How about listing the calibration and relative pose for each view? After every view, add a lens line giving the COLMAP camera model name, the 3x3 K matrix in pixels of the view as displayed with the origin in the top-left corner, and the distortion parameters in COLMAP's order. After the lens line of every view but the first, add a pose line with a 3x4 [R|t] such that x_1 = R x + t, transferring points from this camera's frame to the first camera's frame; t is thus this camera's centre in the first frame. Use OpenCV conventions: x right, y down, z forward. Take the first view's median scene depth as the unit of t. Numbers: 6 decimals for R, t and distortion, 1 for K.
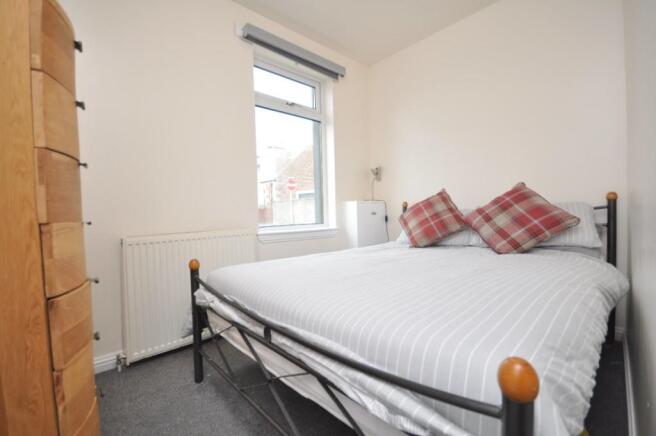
lens RADIAL K [[286.5, 0, 328.0], [0, 286.5, 218.0], [0, 0, 1]] dist [-0.000209, -0.000090]
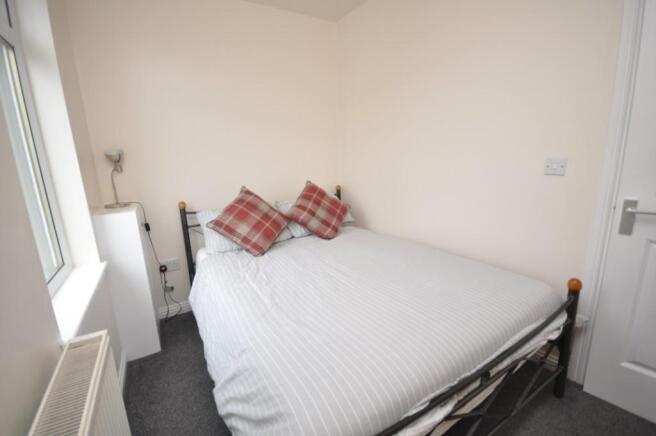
lens RADIAL K [[286.5, 0, 328.0], [0, 286.5, 218.0], [0, 0, 1]] dist [-0.000209, -0.000090]
pose [[0.196451, -0.190681, 0.961794, -0.583187], [0.056552, 0.981479, 0.183033, -0.188040], [-0.978881, 0.018435, 0.203596, 0.639180]]
